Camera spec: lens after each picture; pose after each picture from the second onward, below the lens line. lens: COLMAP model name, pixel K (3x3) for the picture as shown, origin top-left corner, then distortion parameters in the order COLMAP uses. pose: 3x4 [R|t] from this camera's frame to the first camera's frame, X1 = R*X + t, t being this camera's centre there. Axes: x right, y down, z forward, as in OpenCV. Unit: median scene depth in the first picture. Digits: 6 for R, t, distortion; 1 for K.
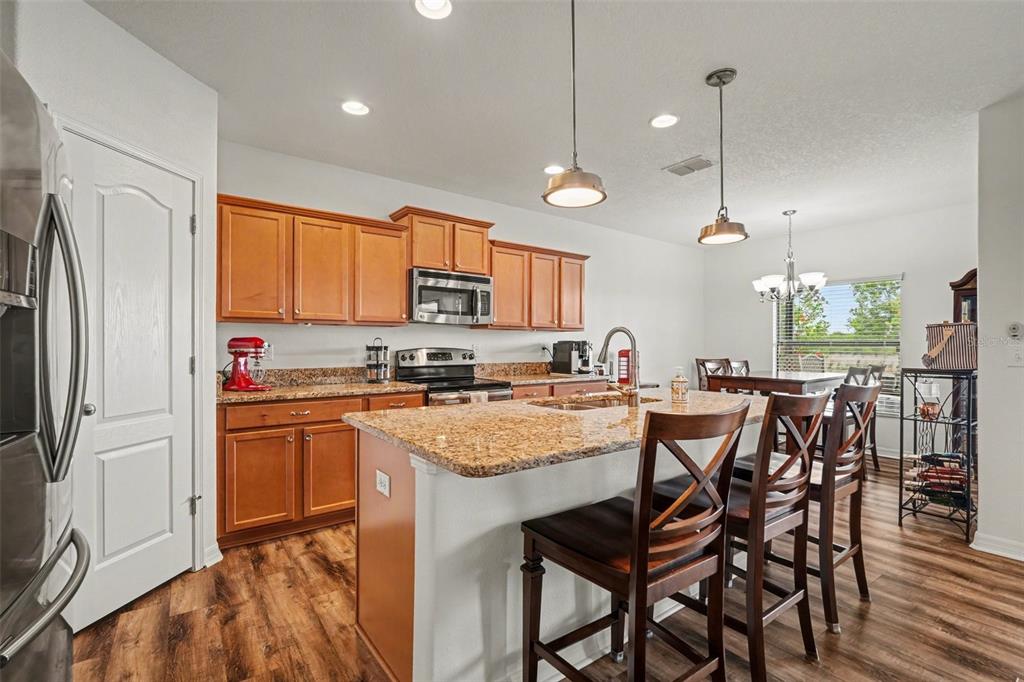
lens RADIAL K [[468.3, 0, 514.9], [0, 468.3, 345.7], [0, 0, 1]] dist [0.001430, 0.000589]
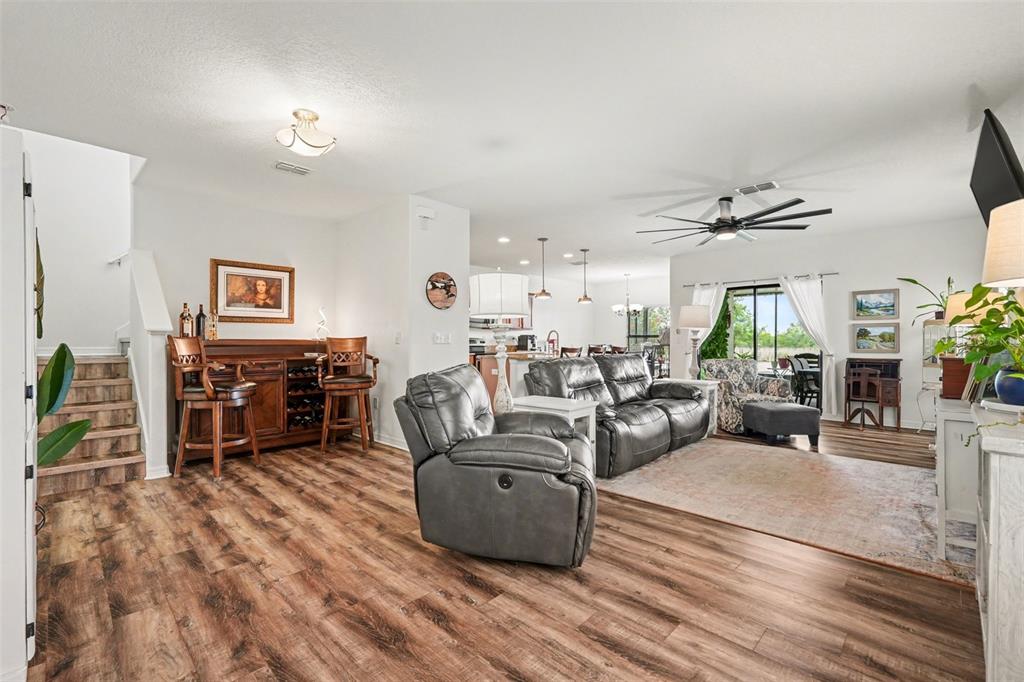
lens RADIAL K [[450.0, 0, 507.8], [0, 450.0, 338.9], [0, 0, 1]] dist [0.001354, 0.000459]
pose [[0.988564, -0.001555, 0.150795, -0.351062], [0.001917, 0.999996, -0.002250, 0.015781], [-0.150791, 0.002513, 0.988562, -1.271659]]
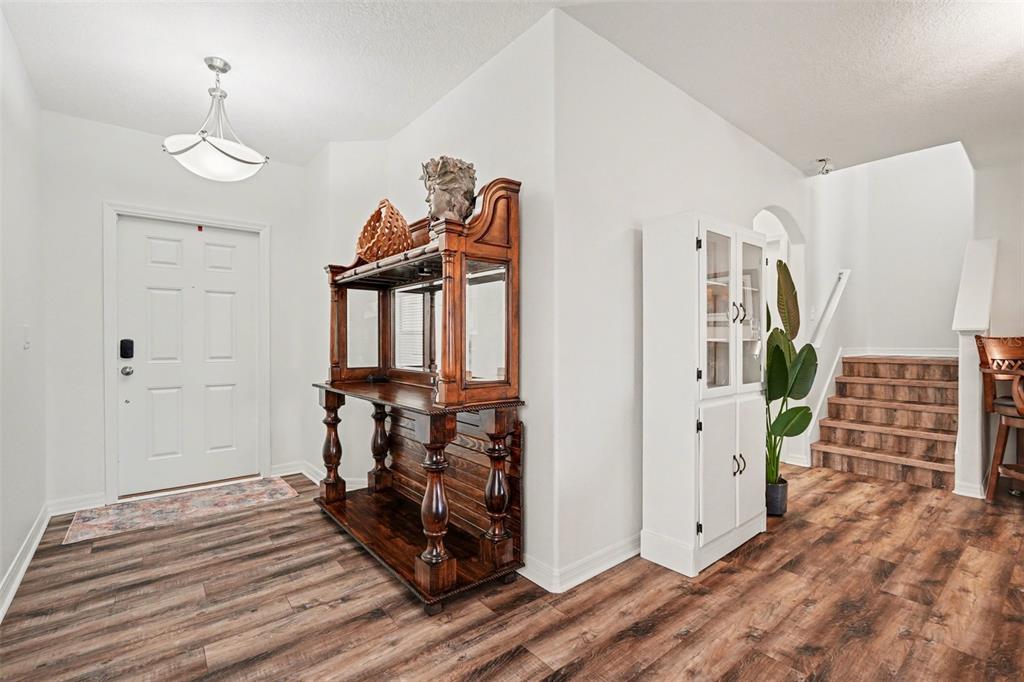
lens RADIAL K [[458.6, 0, 512.5], [0, 458.6, 341.2], [0, 0, 1]] dist [0.001164, 0.000754]
pose [[0.048124, -0.000965, -0.998841, -0.103109], [-0.000863, 0.999999, -0.001008, 0.016603], [0.998841, 0.000910, 0.048123, -1.105630]]
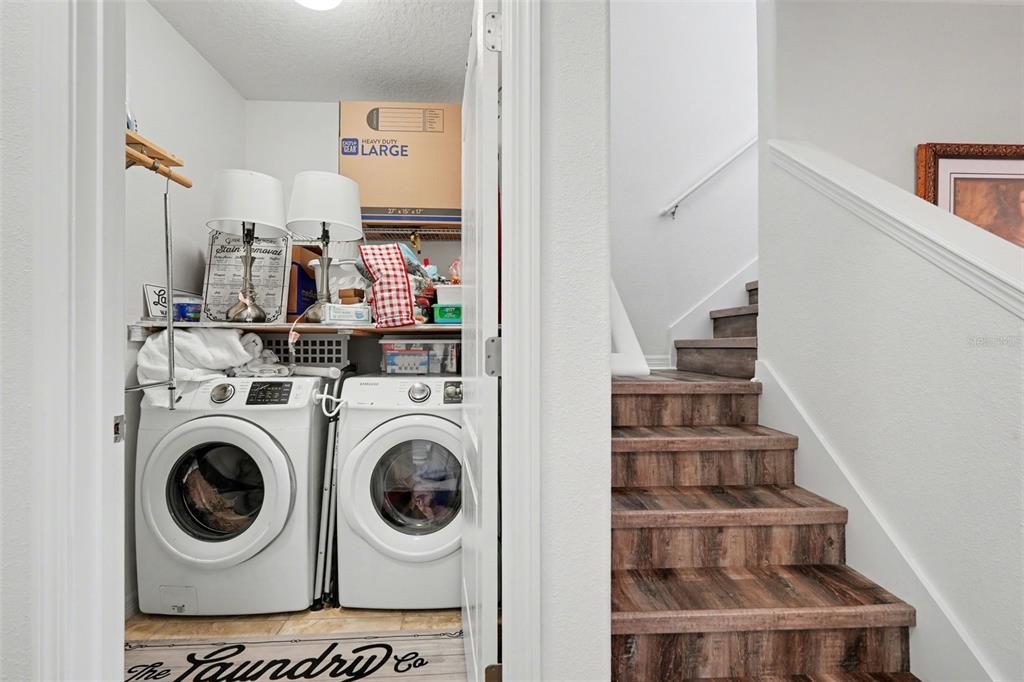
lens RADIAL K [[458.6, 0, 512.5], [0, 458.6, 341.2], [0, 0, 1]] dist [0.001164, 0.000754]
pose [[0.826163, -0.003435, -0.563421, -1.091405], [0.002792, 0.999994, -0.002002, 0.010526], [0.563425, 0.000081, 0.826167, -0.578168]]
